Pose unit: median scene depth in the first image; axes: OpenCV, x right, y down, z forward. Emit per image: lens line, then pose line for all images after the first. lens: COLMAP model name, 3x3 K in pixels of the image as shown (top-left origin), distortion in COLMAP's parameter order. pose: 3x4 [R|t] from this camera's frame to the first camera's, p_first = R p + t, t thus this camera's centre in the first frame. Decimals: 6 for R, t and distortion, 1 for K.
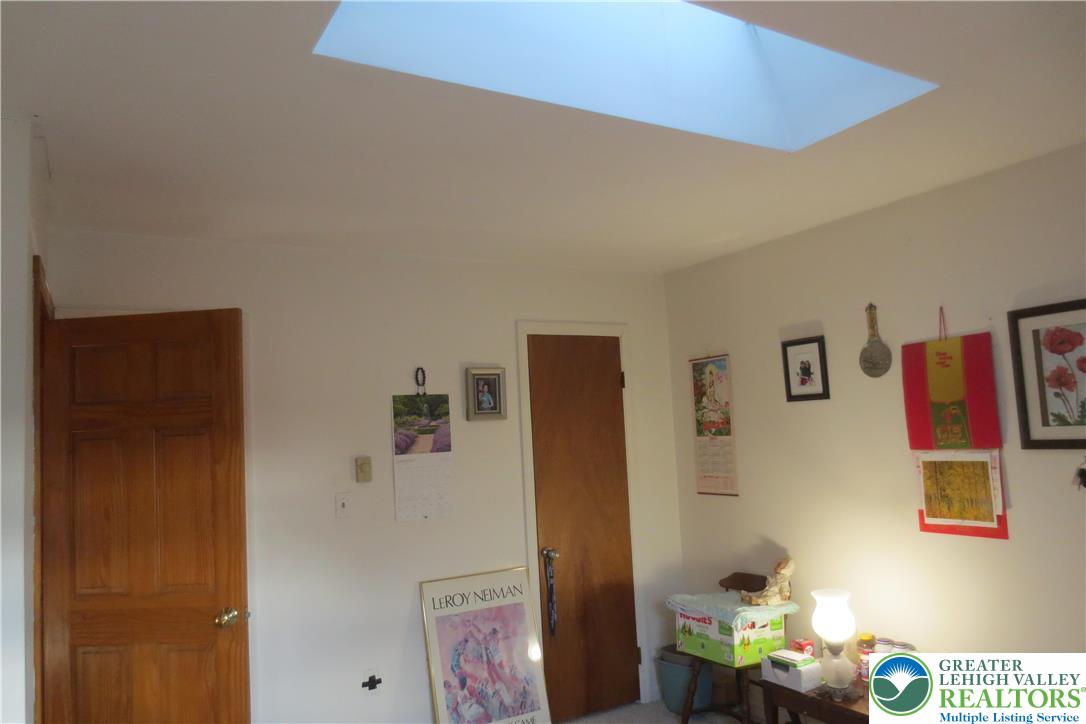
lens RADIAL K [[766.6, 0, 544.3], [0, 766.6, 363.1], [0, 0, 1]] dist [-0.031092, 0.001956]
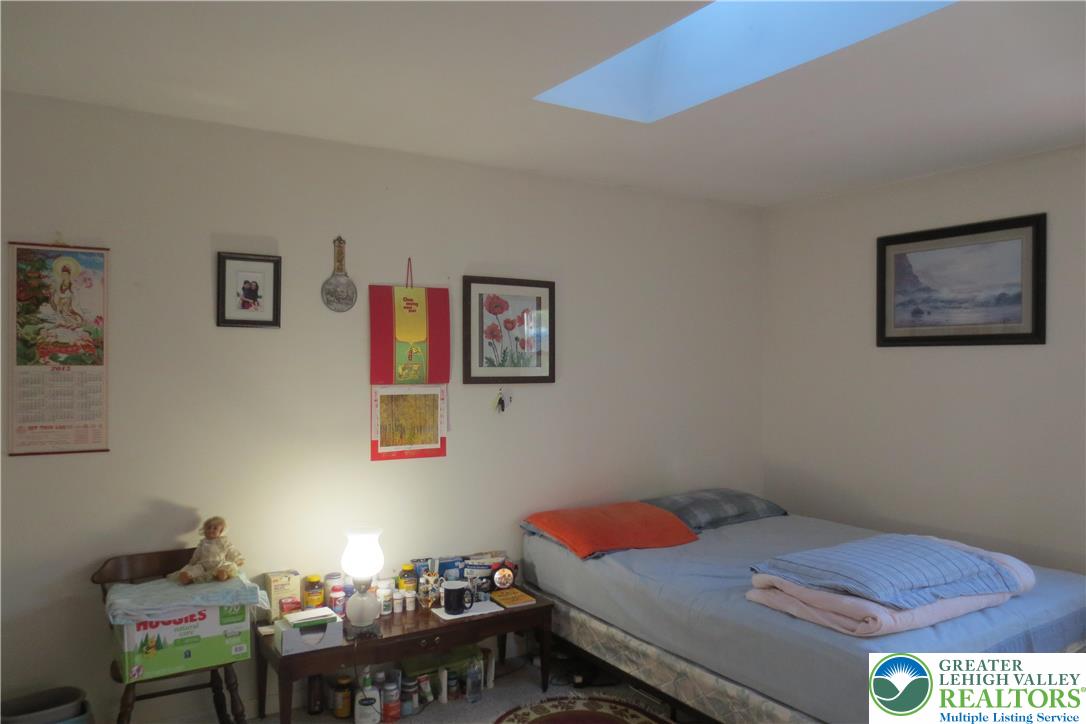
lens RADIAL K [[766.6, 0, 544.4], [0, 766.6, 364.5], [0, 0, 1]] dist [-0.031092, 0.001956]
pose [[-0.039176, 0.053227, 0.997814, -0.554119], [-0.087988, 0.994518, -0.056506, 0.117624], [-0.995351, -0.090009, -0.034278, 0.752675]]
